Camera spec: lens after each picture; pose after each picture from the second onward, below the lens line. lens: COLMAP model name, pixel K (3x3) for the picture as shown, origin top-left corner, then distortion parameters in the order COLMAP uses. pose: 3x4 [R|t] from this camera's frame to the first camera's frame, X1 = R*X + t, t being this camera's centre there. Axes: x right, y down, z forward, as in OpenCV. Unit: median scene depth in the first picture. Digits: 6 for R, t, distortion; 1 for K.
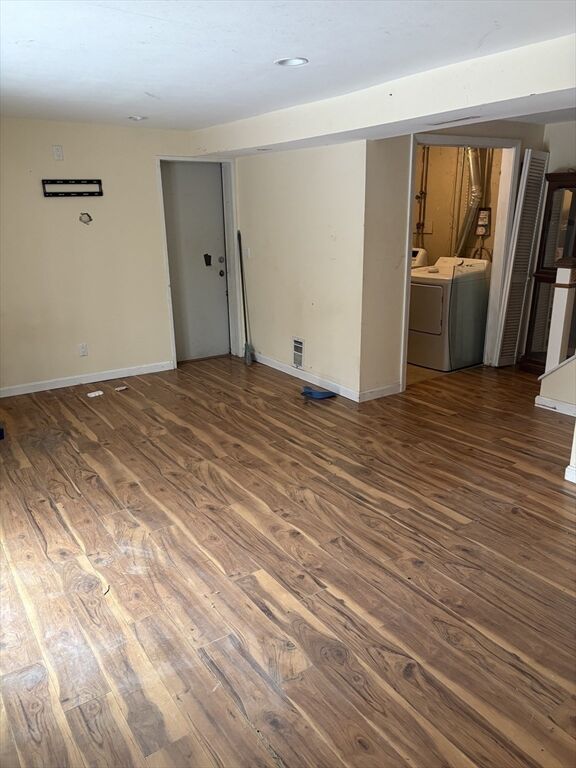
lens RADIAL K [[578.5, 0, 290.4], [0, 578.5, 384.1], [0, 0, 1]] dist [0.028907, -0.032134]
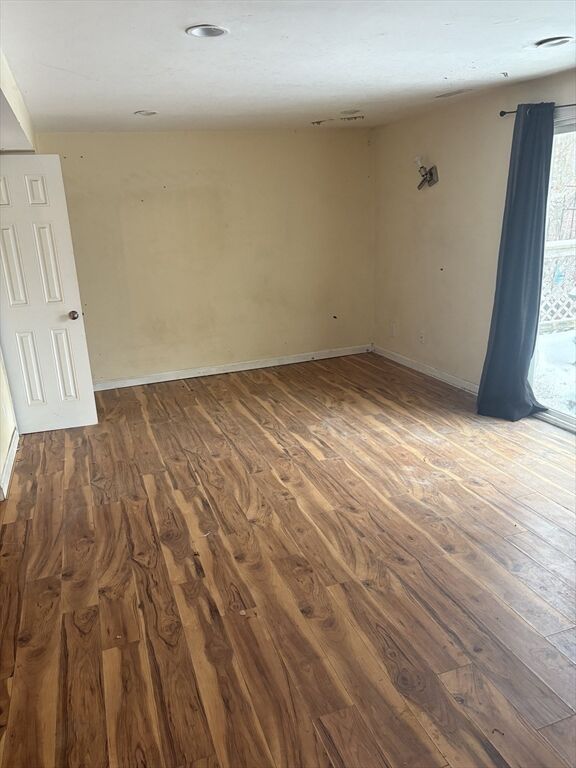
lens RADIAL K [[578.5, 0, 286.5], [0, 578.5, 385.8], [0, 0, 1]] dist [0.028907, -0.032134]
pose [[-0.965334, -0.007104, 0.260921, -0.280461], [0.140761, 0.827647, 0.543311, -0.509621], [-0.219810, 0.561204, -0.797956, 1.676661]]
